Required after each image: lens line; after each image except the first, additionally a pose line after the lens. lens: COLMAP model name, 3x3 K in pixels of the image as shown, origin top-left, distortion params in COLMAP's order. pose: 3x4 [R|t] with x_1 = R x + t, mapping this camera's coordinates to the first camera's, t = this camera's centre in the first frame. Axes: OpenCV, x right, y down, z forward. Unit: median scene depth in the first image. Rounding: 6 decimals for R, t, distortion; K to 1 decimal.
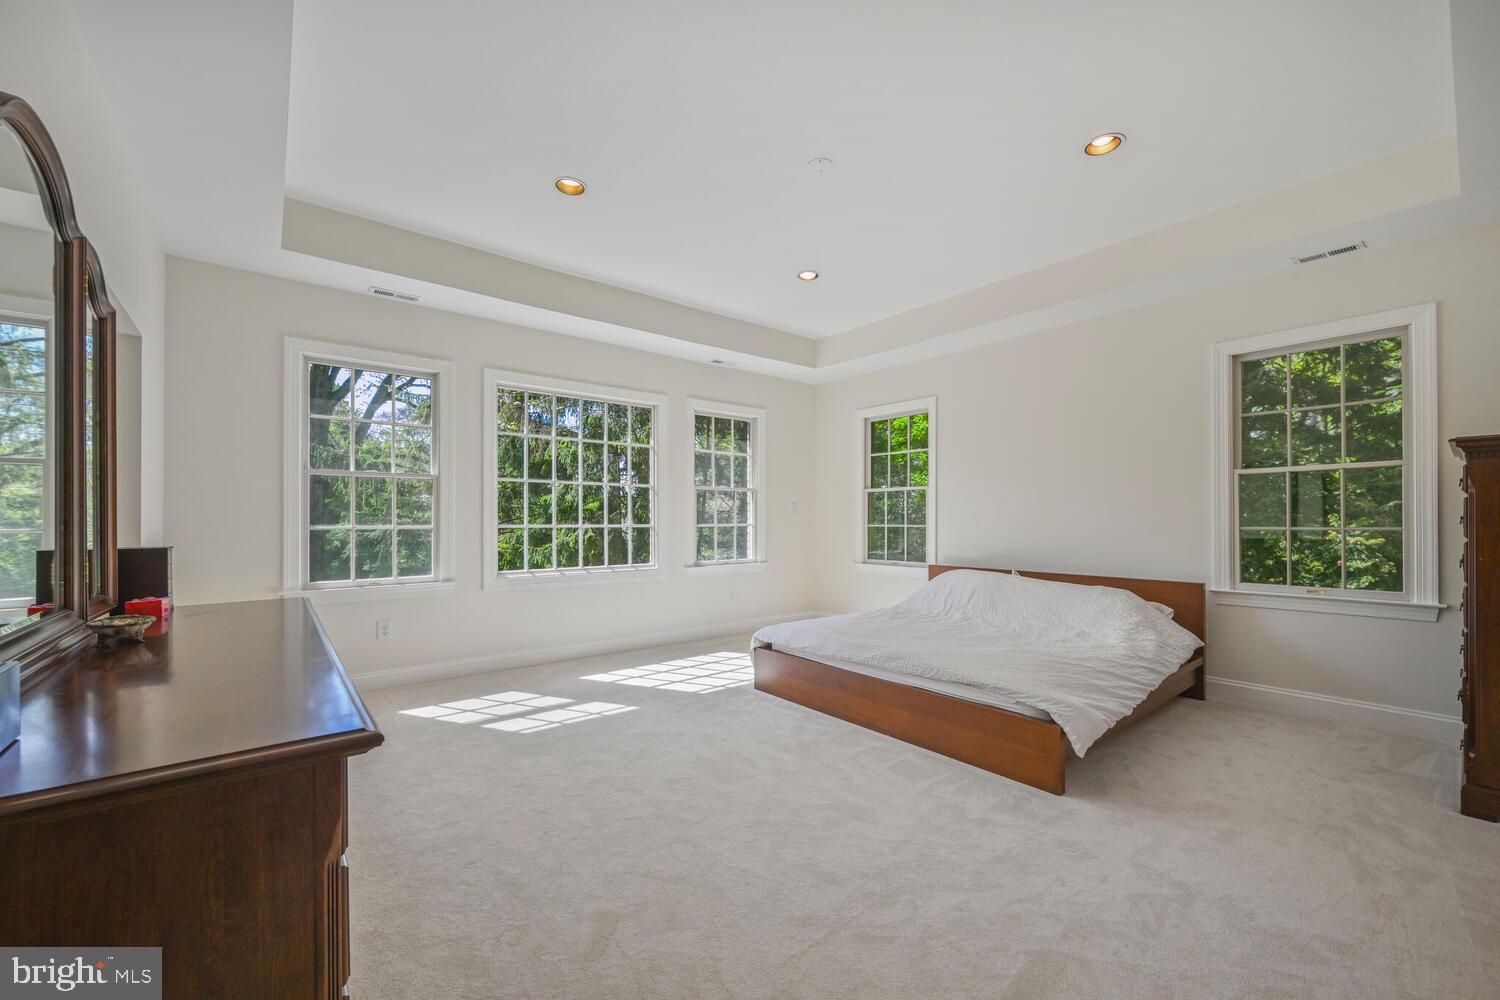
lens RADIAL K [[592.6, 0, 748.6], [0, 592.6, 510.0], [0, 0, 1]] dist [0.001687, 0.000158]
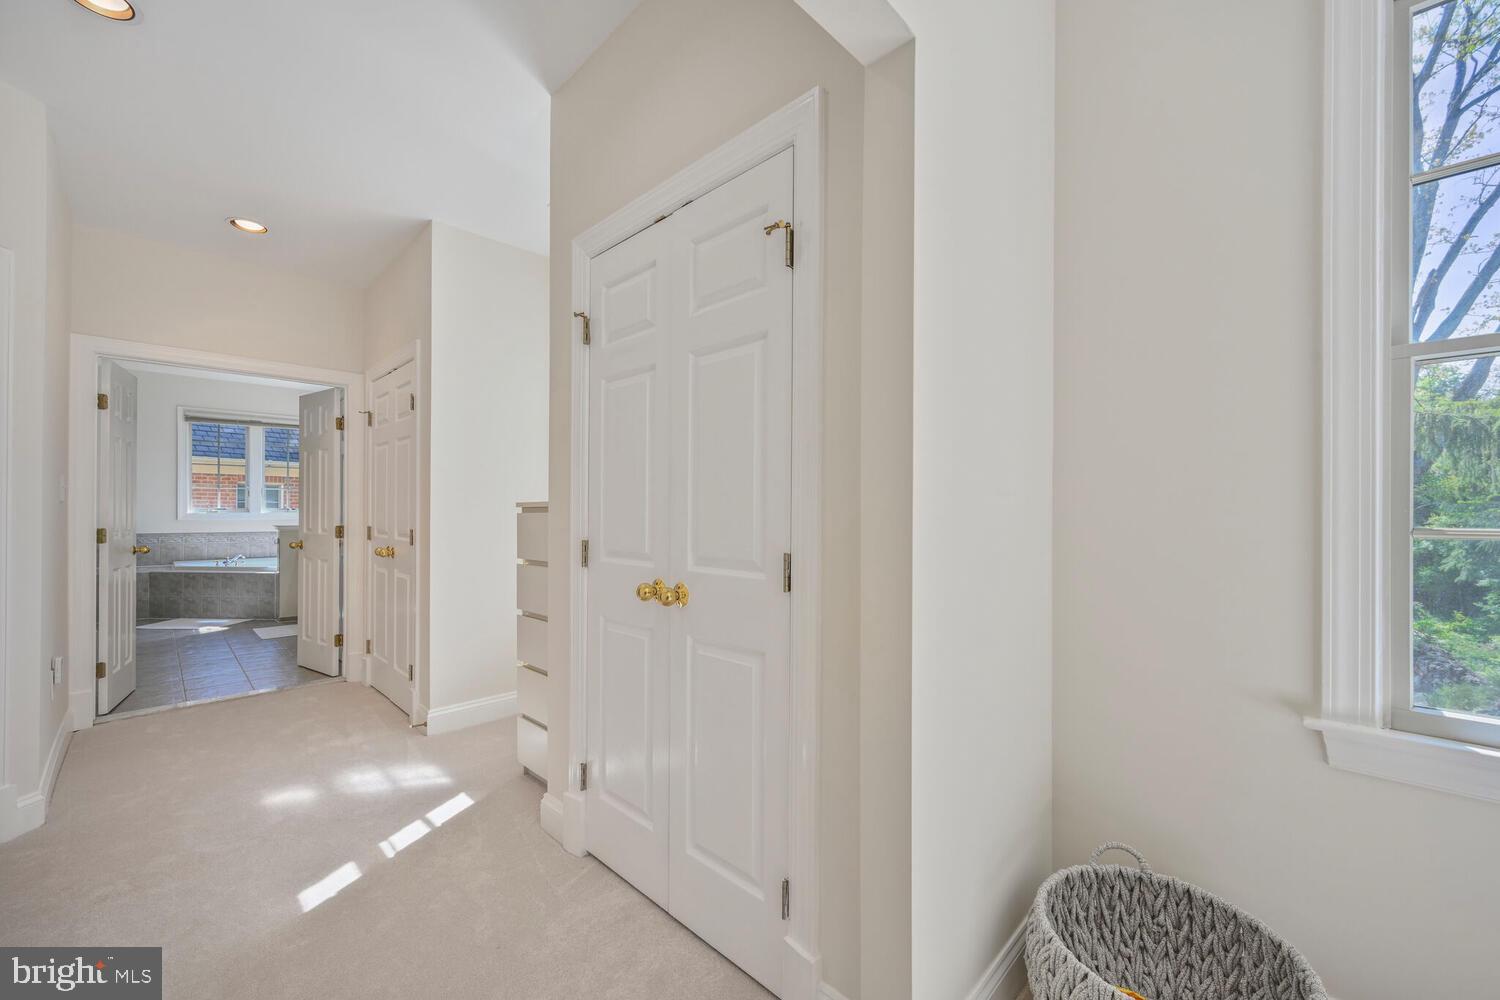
lens RADIAL K [[592.6, 0, 752.5], [0, 592.6, 505.1], [0, 0, 1]] dist [0.001687, 0.000158]
pose [[0.119644, 0.007396, -0.992789, -0.483254], [0.000432, 0.999972, 0.007502, 0.012960], [0.992817, -0.001327, 0.119638, 0.631589]]
